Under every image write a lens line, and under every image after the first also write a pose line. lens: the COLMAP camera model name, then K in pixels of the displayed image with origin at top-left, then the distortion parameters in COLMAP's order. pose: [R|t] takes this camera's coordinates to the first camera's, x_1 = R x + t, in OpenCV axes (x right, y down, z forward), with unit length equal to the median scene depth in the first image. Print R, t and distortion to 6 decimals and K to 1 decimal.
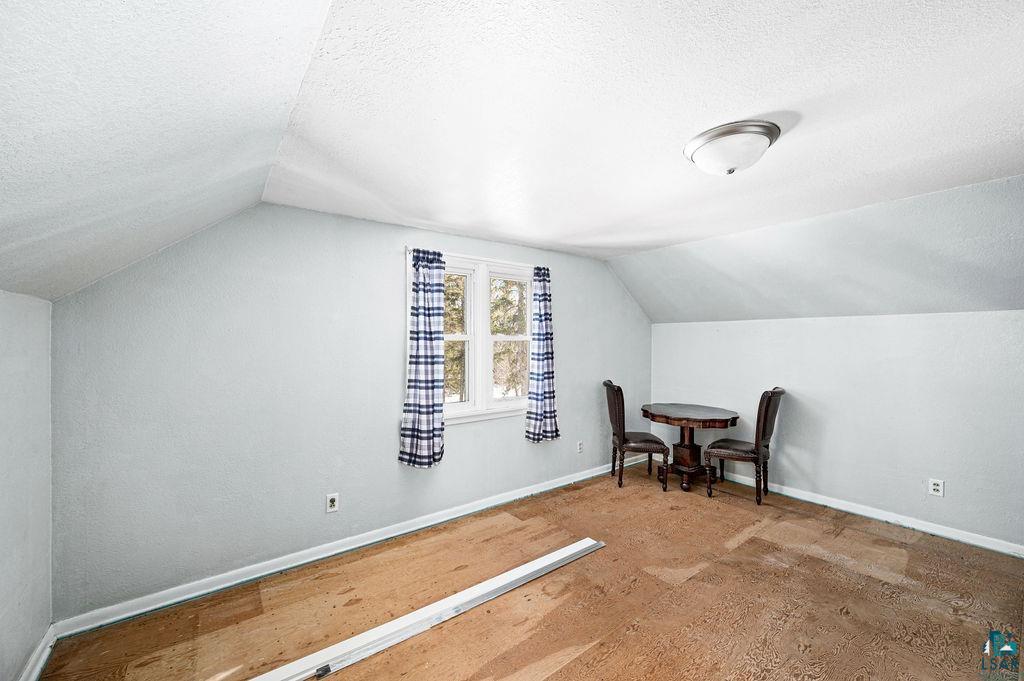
lens RADIAL K [[396.6, 0, 511.7], [0, 396.6, 334.9], [0, 0, 1]] dist [-0.000759, 0.000026]
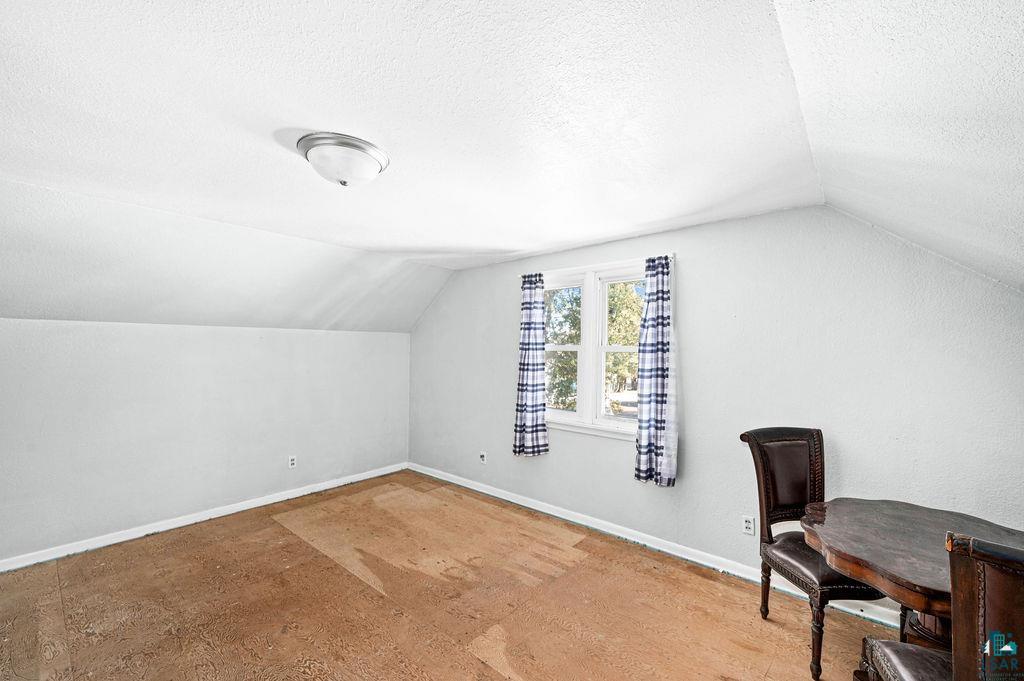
lens RADIAL K [[396.6, 0, 512.2], [0, 396.6, 346.0], [0, 0, 1]] dist [-0.000759, 0.000026]
pose [[0.243545, -0.002078, -0.969887, 0.902394], [0.004987, 0.999987, -0.000890, 0.000804], [0.969877, -0.004620, 0.243552, 0.647910]]
